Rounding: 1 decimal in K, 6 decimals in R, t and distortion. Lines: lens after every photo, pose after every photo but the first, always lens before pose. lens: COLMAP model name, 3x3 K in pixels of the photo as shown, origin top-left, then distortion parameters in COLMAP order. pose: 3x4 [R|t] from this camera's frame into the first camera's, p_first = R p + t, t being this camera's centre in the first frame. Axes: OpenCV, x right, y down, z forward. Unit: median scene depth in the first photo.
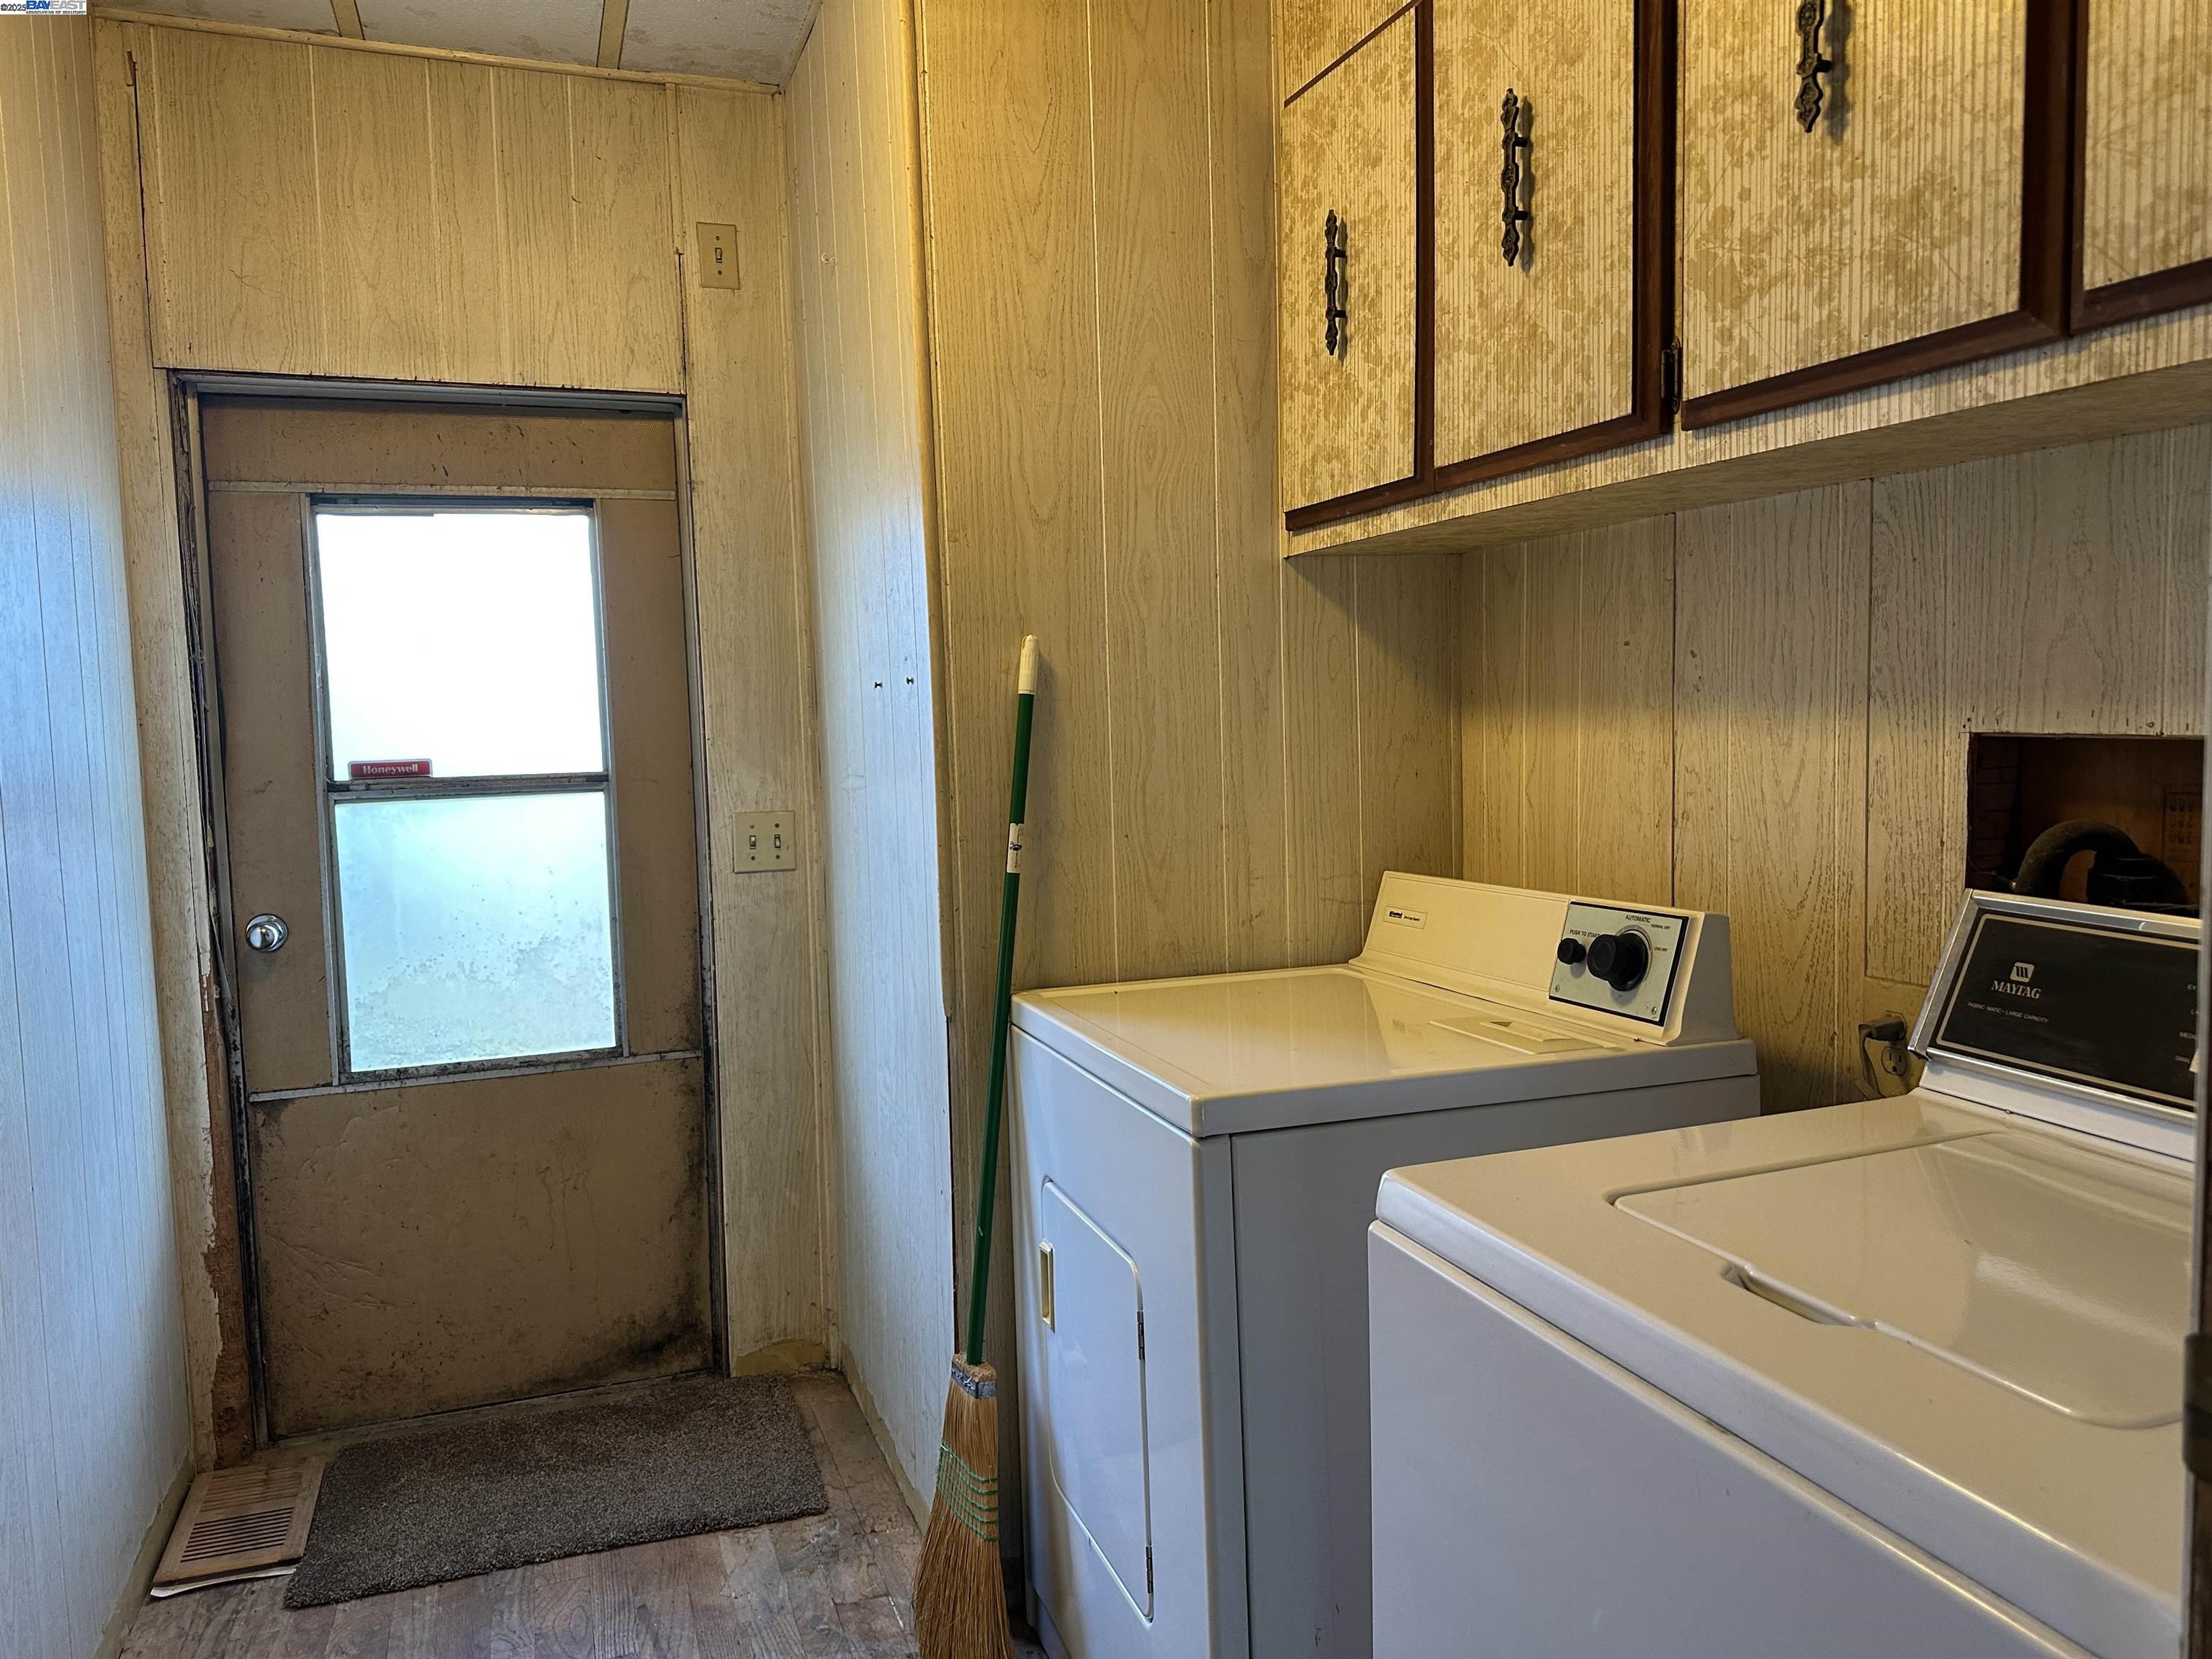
lens RADIAL K [[1536.9, 0, 1106.0], [0, 1536.9, 829.5], [0, 0, 1]] dist [0.151637, -0.271524]
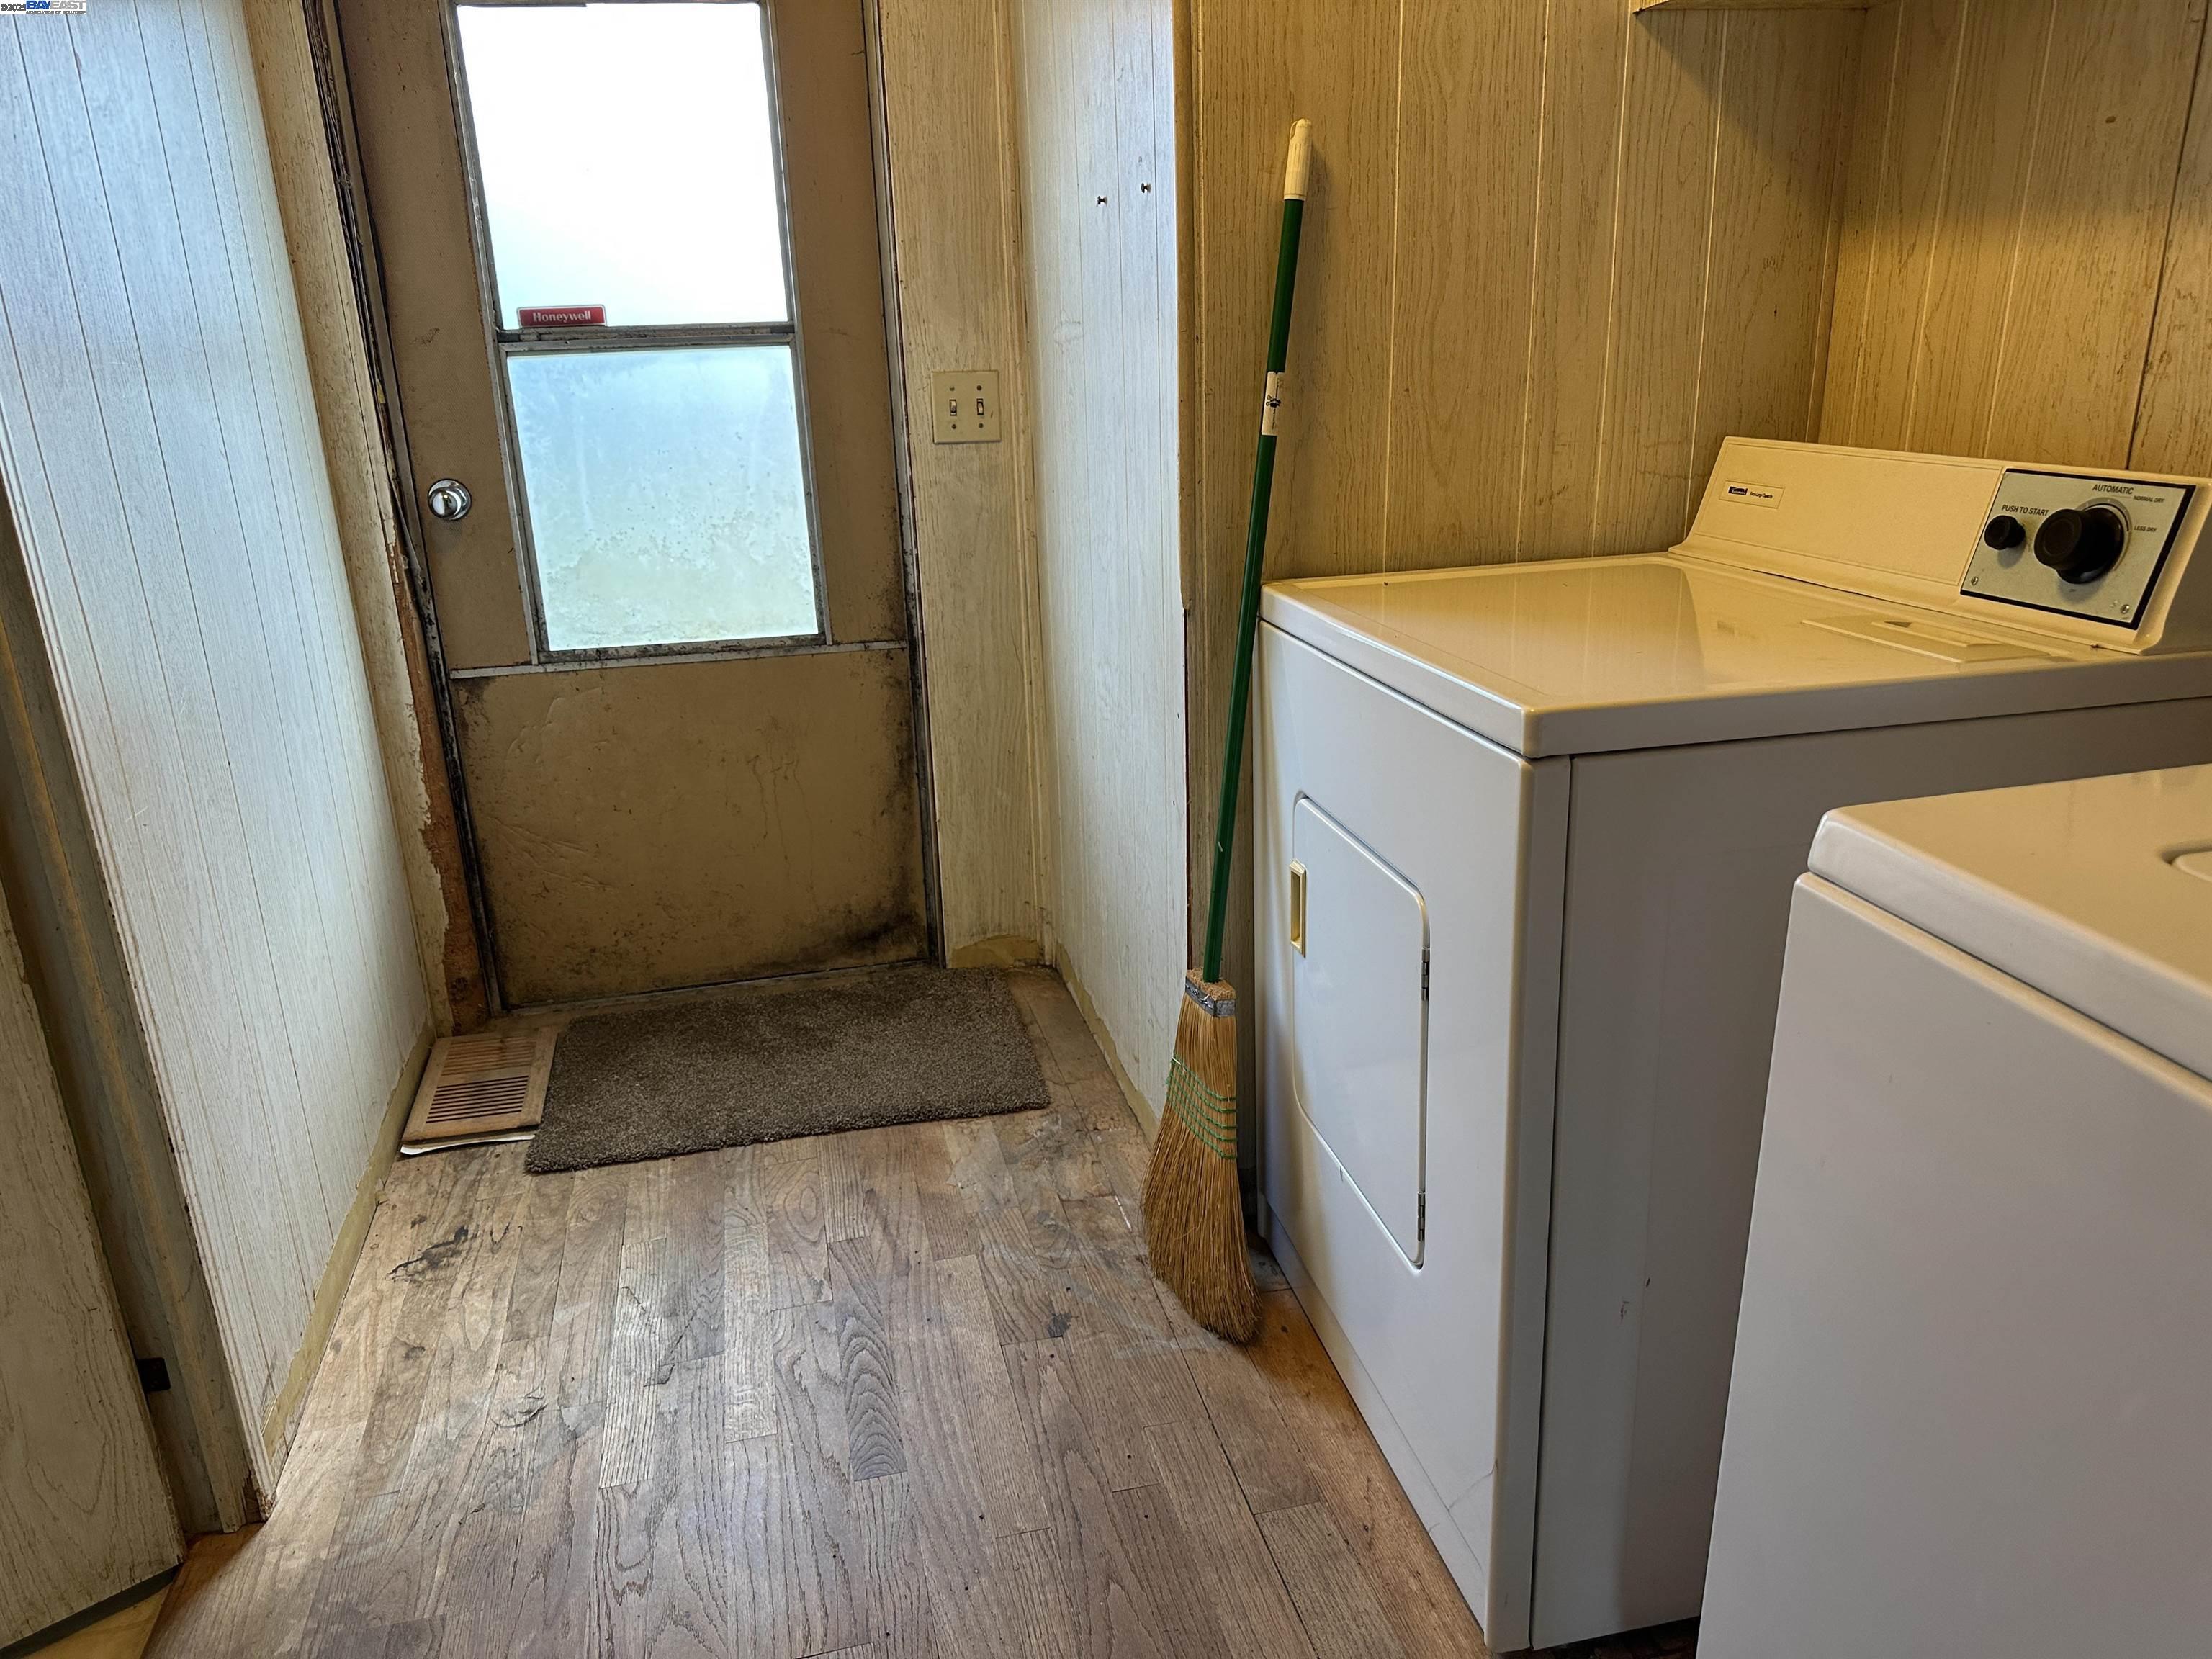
lens RADIAL K [[1536.9, 0, 1106.0], [0, 1536.9, 829.5], [0, 0, 1]] dist [0.151637, -0.271524]
pose [[0.992996, 0.036412, -0.112395, -0.039093], [-0.006871, 0.967512, 0.252731, 0.019595], [0.117946, -0.250189, 0.960986, 0.112263]]
